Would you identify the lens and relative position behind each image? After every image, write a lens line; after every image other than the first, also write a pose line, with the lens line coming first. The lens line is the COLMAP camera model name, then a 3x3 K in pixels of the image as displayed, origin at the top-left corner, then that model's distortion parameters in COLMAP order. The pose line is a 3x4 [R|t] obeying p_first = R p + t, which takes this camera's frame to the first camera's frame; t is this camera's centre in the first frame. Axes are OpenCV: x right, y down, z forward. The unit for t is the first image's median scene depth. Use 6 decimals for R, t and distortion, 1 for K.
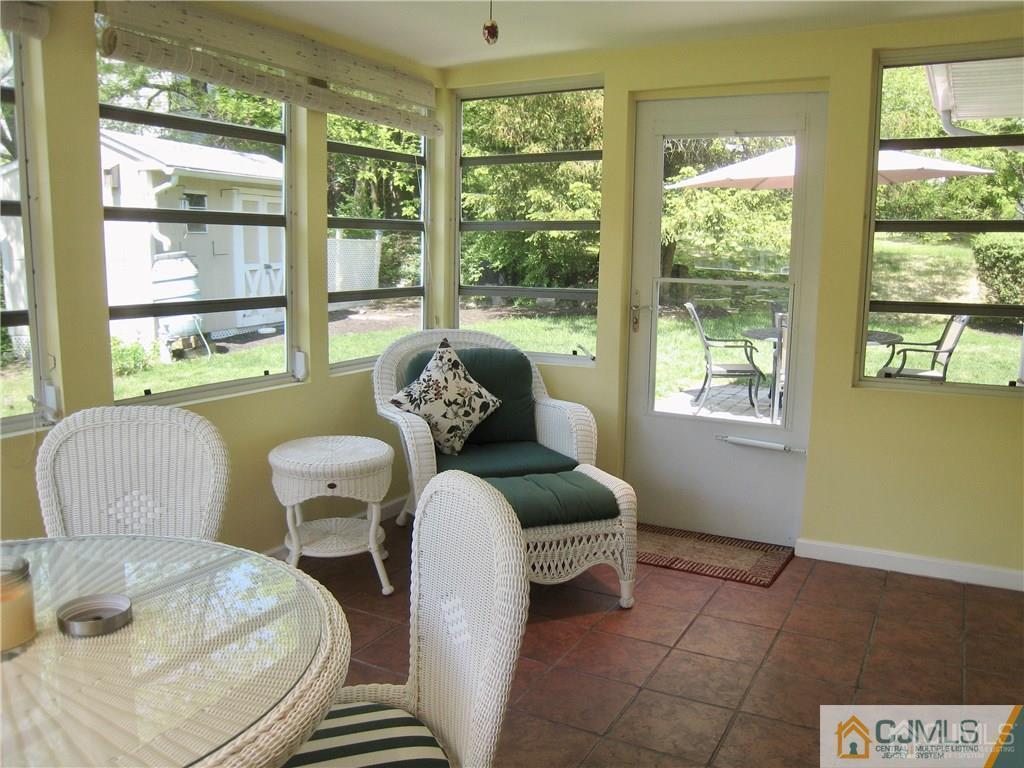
lens RADIAL K [[843.6, 0, 512.0], [0, 843.6, 384.0], [0, 0, 1]] dist [-0.091600, 0.000825]
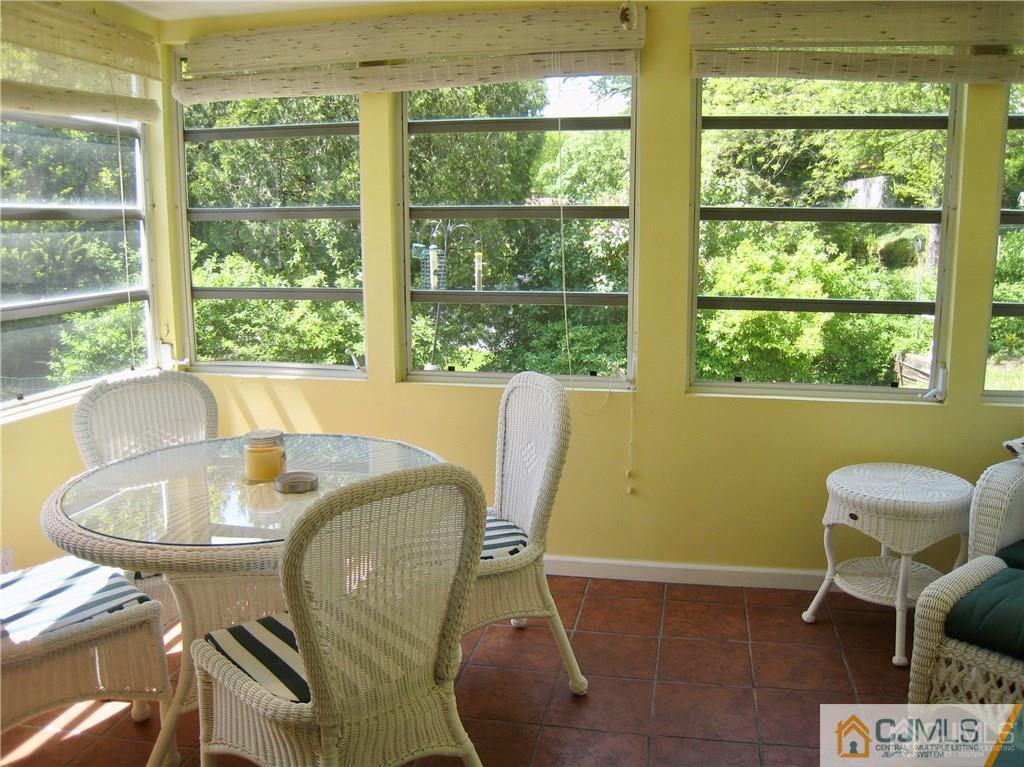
lens RADIAL K [[843.6, 0, 512.0], [0, 843.6, 383.5], [0, 0, 1]] dist [-0.091600, 0.000825]
pose [[0.319600, 0.127160, -0.938982, 0.438084], [-0.137990, 0.986636, 0.086646, -0.039079], [0.937451, 0.101878, 0.332876, 0.336752]]
